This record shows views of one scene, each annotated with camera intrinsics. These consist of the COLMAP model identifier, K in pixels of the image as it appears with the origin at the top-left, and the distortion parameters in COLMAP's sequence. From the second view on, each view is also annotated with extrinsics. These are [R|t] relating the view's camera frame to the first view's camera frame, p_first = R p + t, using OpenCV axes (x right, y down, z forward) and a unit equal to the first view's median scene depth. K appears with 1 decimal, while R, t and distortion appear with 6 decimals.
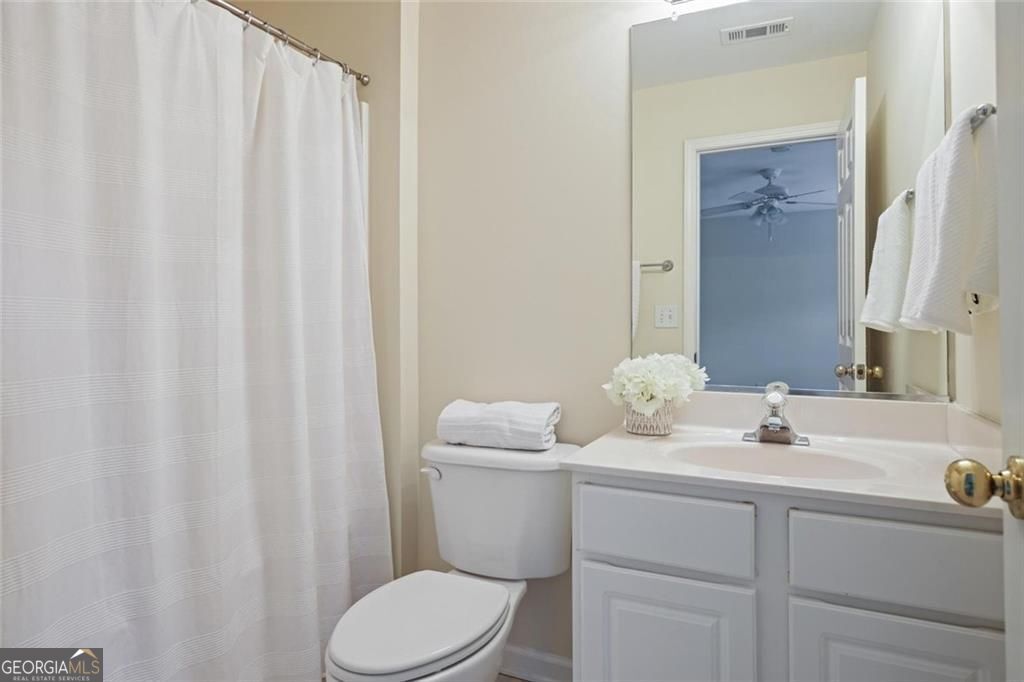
lens RADIAL K [[599.8, 0, 514.2], [0, 599.8, 320.6], [0, 0, 1]] dist [0.002463, 0.000652]
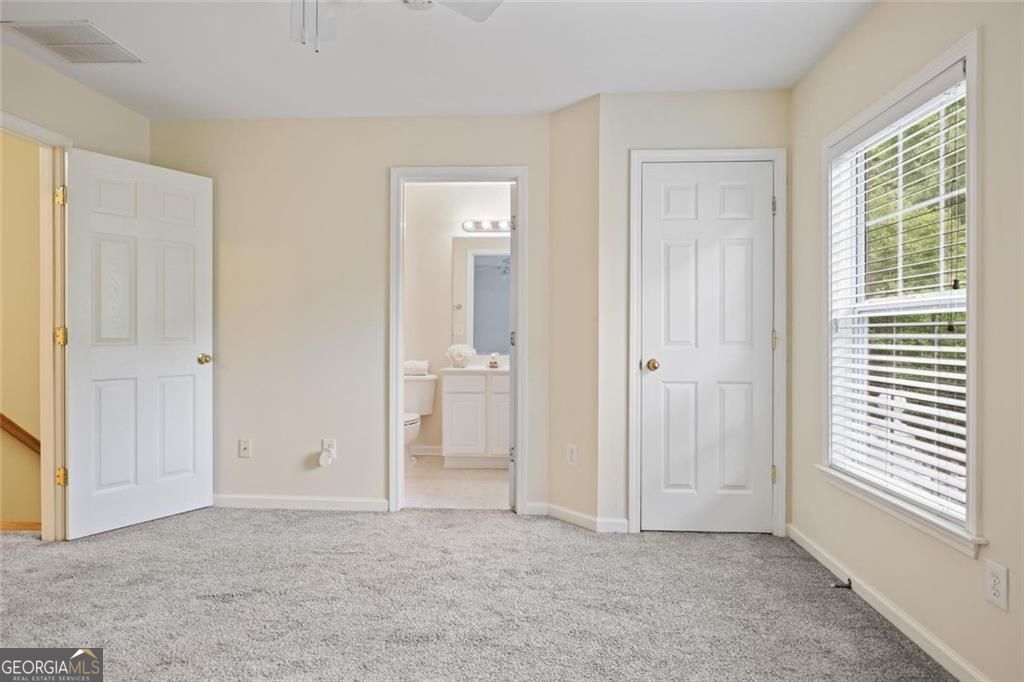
lens RADIAL K [[589.4, 0, 512.0], [0, 589.4, 341.0], [0, 0, 1]] dist [0.004790, 0.001408]
pose [[0.933098, -0.003271, 0.359606, -0.647333], [-0.003810, 0.999813, 0.018981, -0.020140], [-0.359601, -0.019081, 0.932911, -2.059906]]
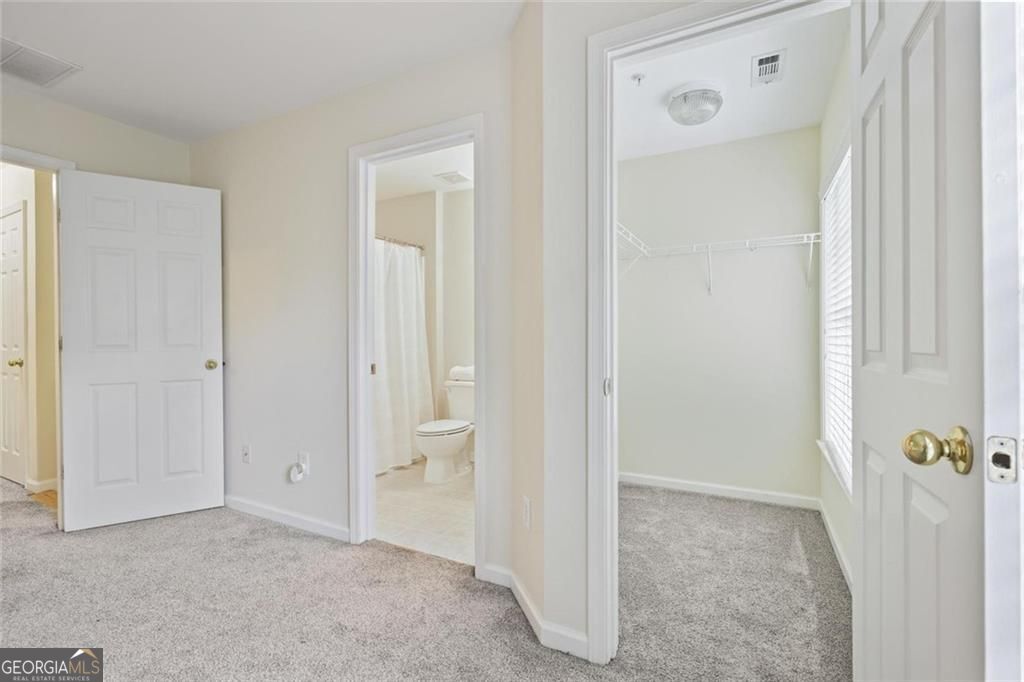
lens RADIAL K [[464.3, 0, 512.0], [0, 464.3, 341.0], [0, 0, 1]] dist [0.002044, -0.000189]
pose [[0.998617, -0.008495, -0.051878, 0.317088], [0.009052, 0.999904, 0.010512, -0.004258], [0.051784, -0.010967, 0.998598, -1.326759]]
